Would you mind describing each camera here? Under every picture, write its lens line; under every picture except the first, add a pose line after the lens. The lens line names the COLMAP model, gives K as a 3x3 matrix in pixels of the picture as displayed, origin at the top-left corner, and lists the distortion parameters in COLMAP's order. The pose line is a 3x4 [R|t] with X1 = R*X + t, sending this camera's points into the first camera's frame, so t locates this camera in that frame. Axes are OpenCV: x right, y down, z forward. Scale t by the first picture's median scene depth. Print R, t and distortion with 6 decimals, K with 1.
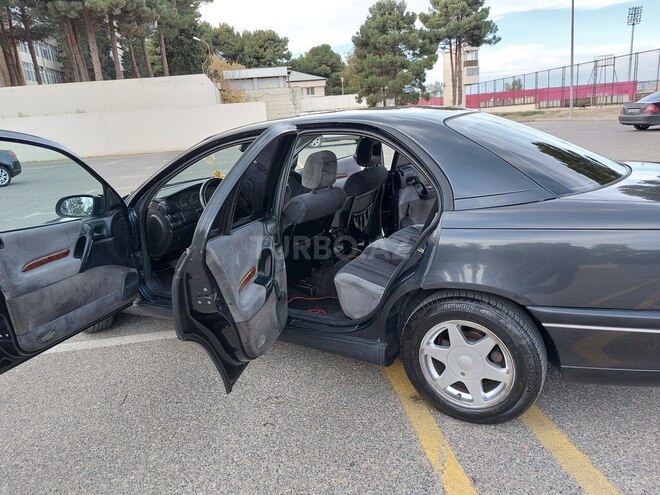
lens RADIAL K [[467.4, 0, 337.0], [0, 467.4, 246.8], [0, 0, 1]] dist [0.065190, -0.062490]
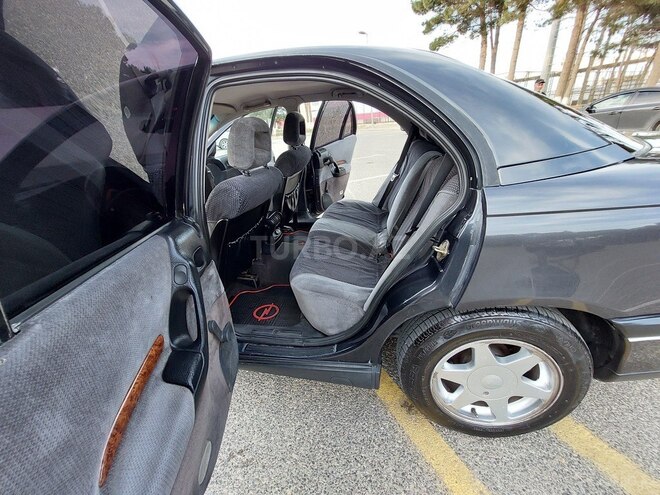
lens RADIAL K [[255.5, 0, 332.0], [0, 255.5, 240.0], [0, 0, 1]] dist [-0.026482, -0.000122]
pose [[0.945042, -0.137186, 0.296777, -0.058171], [0.097030, 0.984498, 0.146110, -0.060405], [-0.312221, -0.109283, 0.943703, 0.575309]]
